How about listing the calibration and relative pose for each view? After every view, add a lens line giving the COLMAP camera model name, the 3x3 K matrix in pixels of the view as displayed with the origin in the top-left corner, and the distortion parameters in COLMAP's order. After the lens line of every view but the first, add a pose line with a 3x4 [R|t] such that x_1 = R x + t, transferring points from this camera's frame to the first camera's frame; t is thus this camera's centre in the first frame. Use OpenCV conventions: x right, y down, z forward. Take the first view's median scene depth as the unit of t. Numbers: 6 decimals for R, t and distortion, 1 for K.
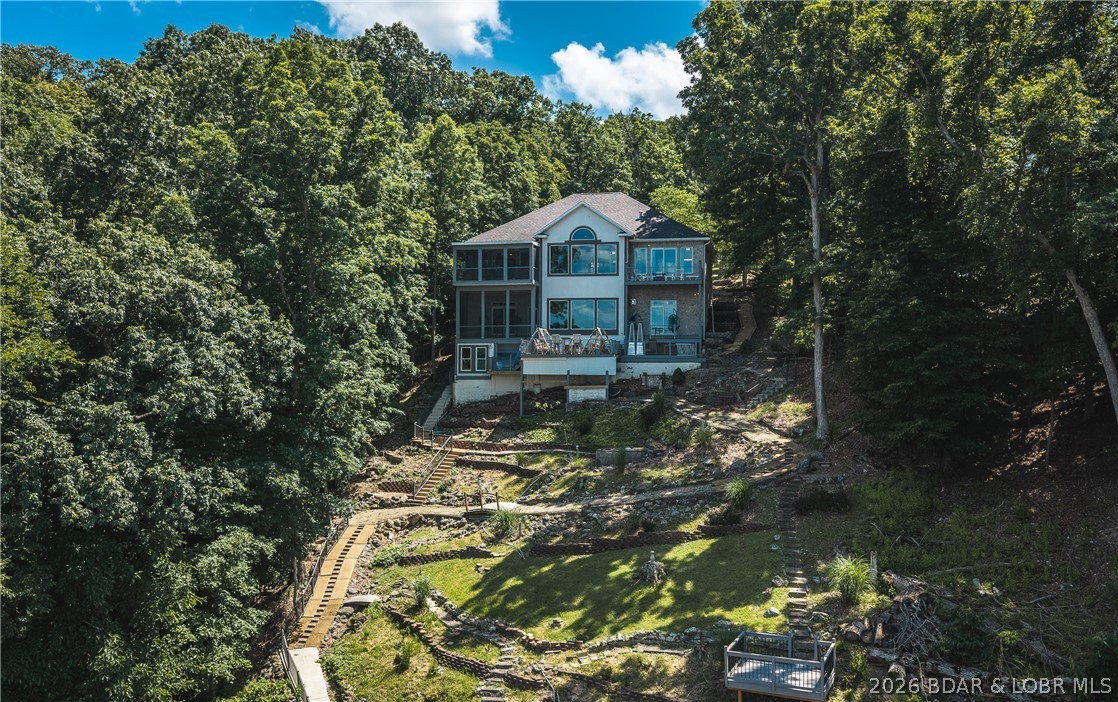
lens RADIAL K [[967.9, 0, 559.0], [0, 967.9, 351.0], [0, 0, 1]] dist [0.060083, -0.093414]
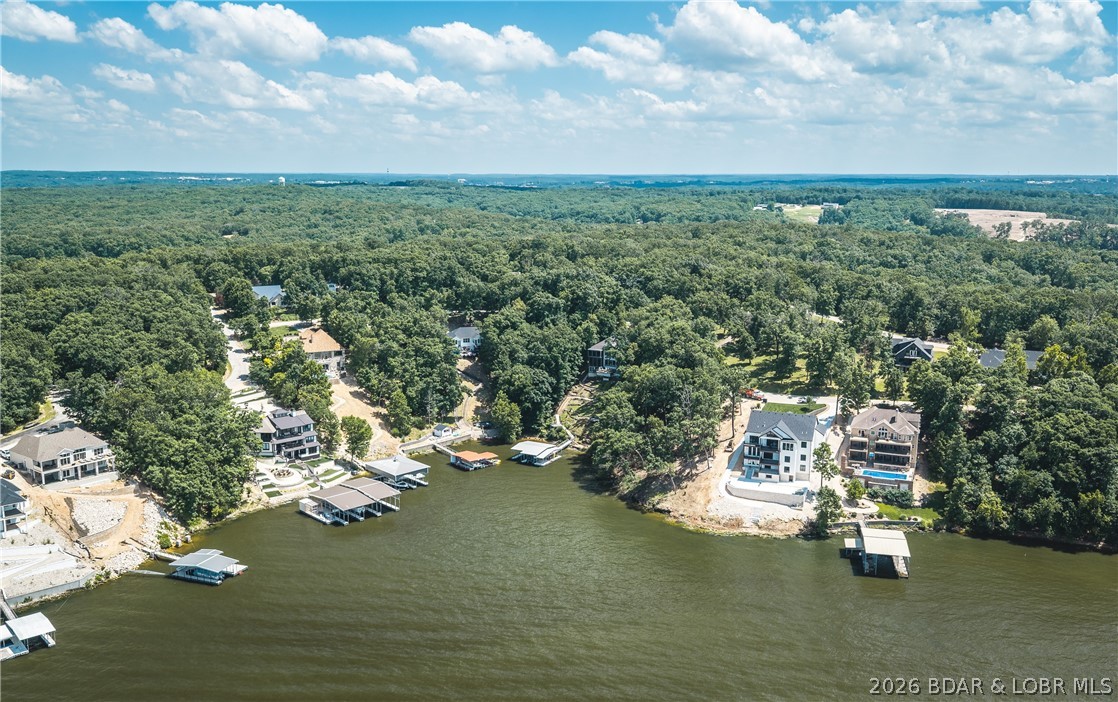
lens RADIAL K [[967.9, 0, 559.0], [0, 967.9, 351.0], [0, 0, 1]] dist [0.060083, -0.093414]
pose [[0.939333, 0.059129, -0.337872, 2.129970], [0.009858, 0.979969, 0.198907, -1.589041], [0.342866, -0.190171, 0.919934, -5.515587]]
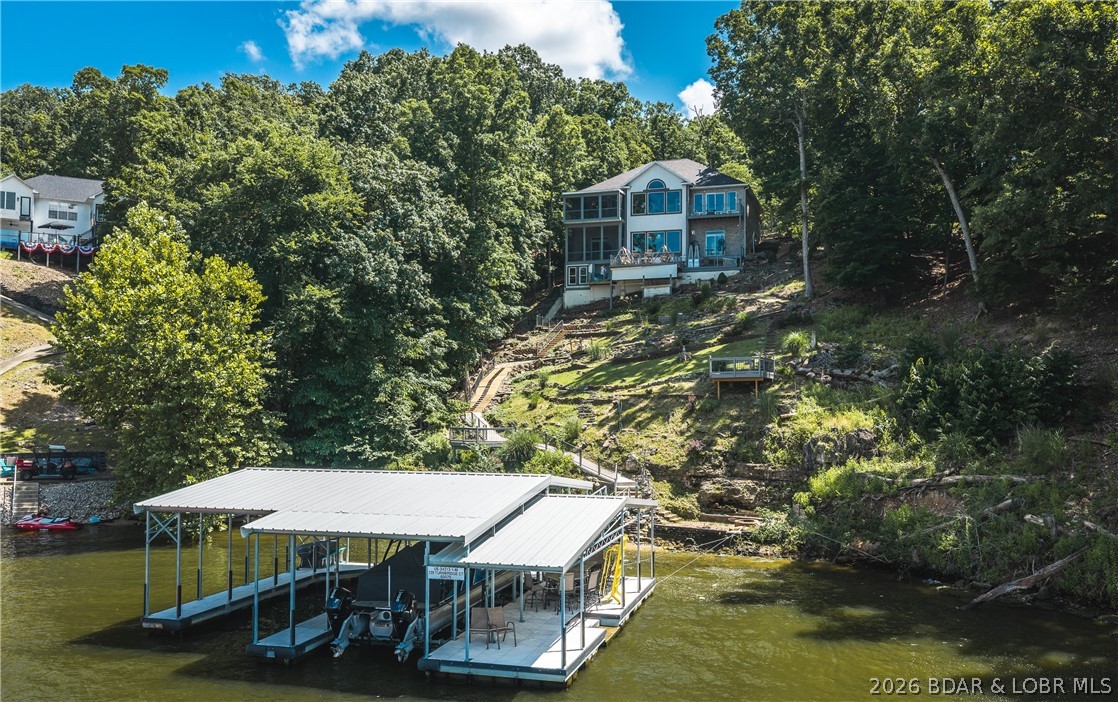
lens RADIAL K [[967.9, 0, 559.0], [0, 967.9, 351.0], [0, 0, 1]] dist [0.060083, -0.093414]
pose [[0.993216, -0.005534, -0.116151, 0.059898], [0.001693, 0.999449, -0.033137, 0.211030], [0.116270, 0.032716, 0.992679, -0.499547]]
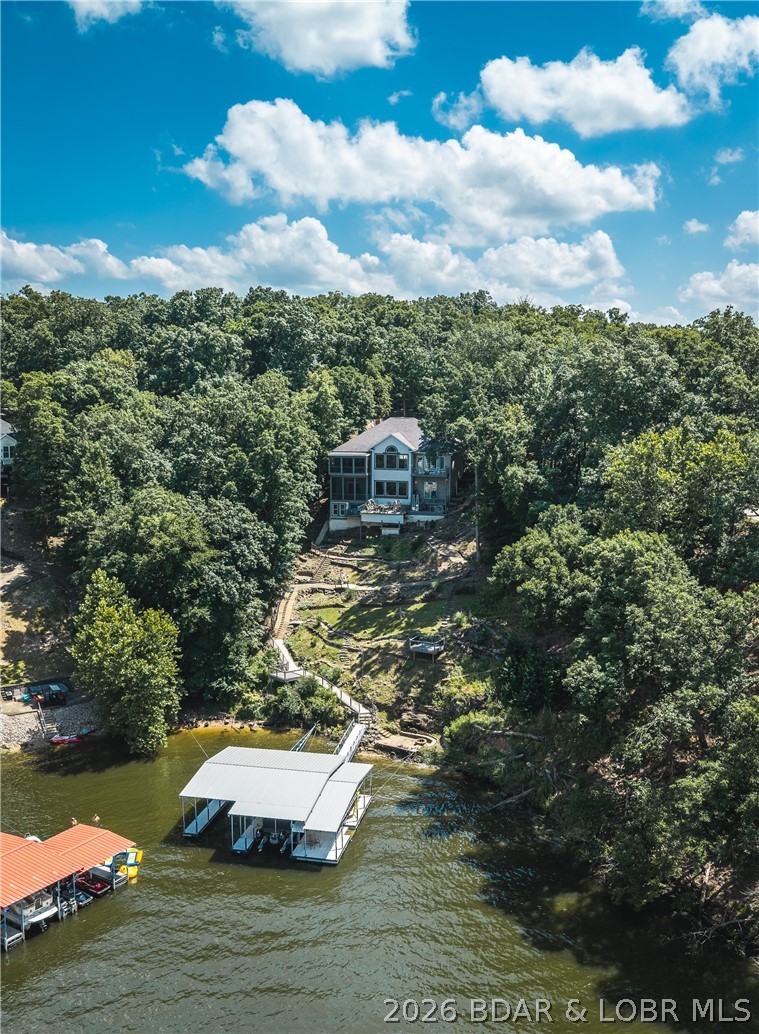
lens RADIAL K [[1007.5, 0, 379.5], [0, 1007.5, 517.0], [0, 0, 1]] dist [0.039737, 0.002113]
pose [[0.998447, 0.007726, -0.055172, 0.152700], [0.000788, 0.988281, 0.152643, -0.394479], [0.055705, -0.152449, 0.986740, -1.456504]]
